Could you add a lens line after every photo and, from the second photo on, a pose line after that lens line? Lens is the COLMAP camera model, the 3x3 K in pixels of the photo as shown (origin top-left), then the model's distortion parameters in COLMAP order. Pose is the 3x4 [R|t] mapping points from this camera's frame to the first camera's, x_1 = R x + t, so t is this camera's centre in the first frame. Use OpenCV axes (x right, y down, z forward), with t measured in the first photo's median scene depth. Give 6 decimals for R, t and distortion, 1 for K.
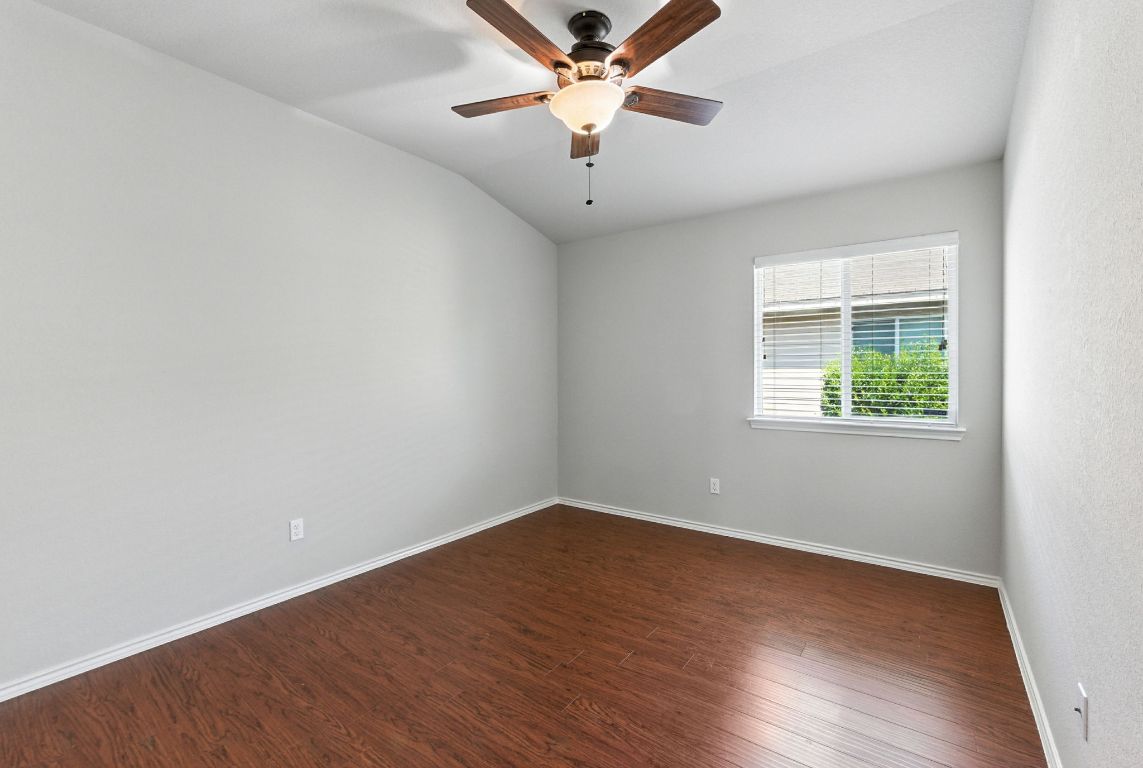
lens RADIAL K [[491.9, 0, 565.2], [0, 491.9, 381.1], [0, 0, 1]] dist [-0.015462, 0.001785]
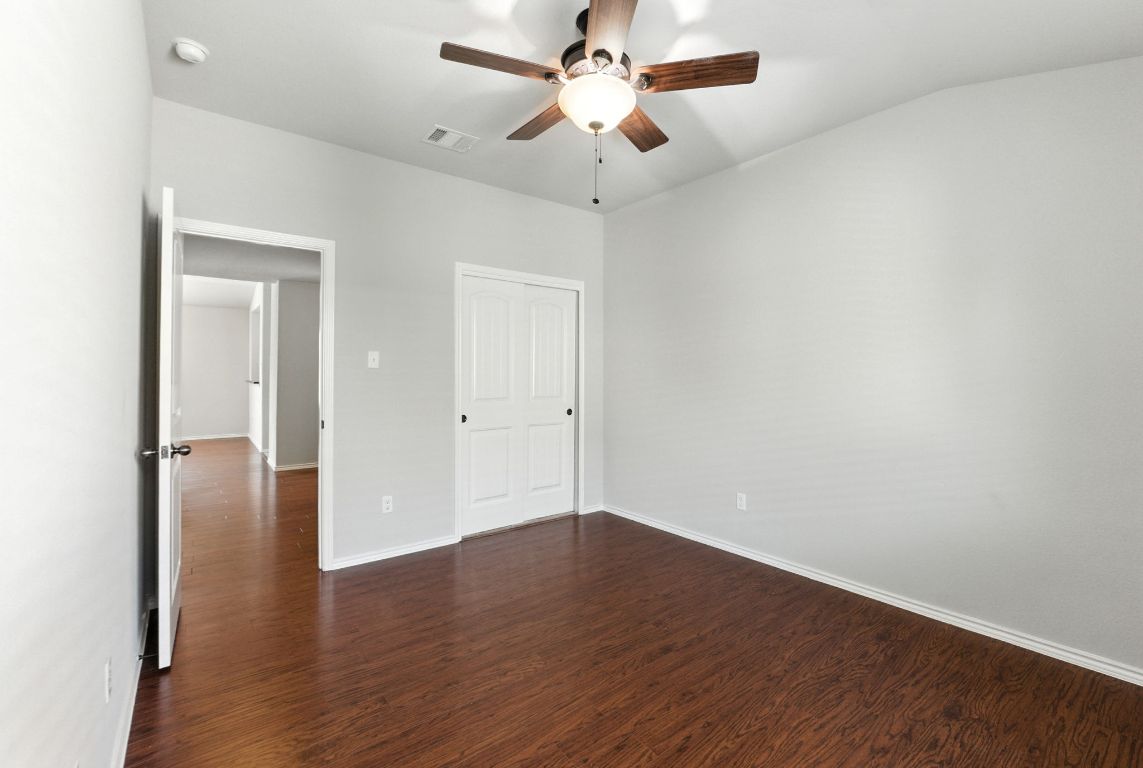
lens RADIAL K [[491.9, 0, 562.9], [0, 491.9, 365.2], [0, 0, 1]] dist [-0.015462, 0.001785]
pose [[-0.264550, -0.001917, -0.964370, 0.846397], [-0.022110, 0.999747, 0.004077, -0.029298], [0.964118, 0.022401, -0.264526, 1.014810]]
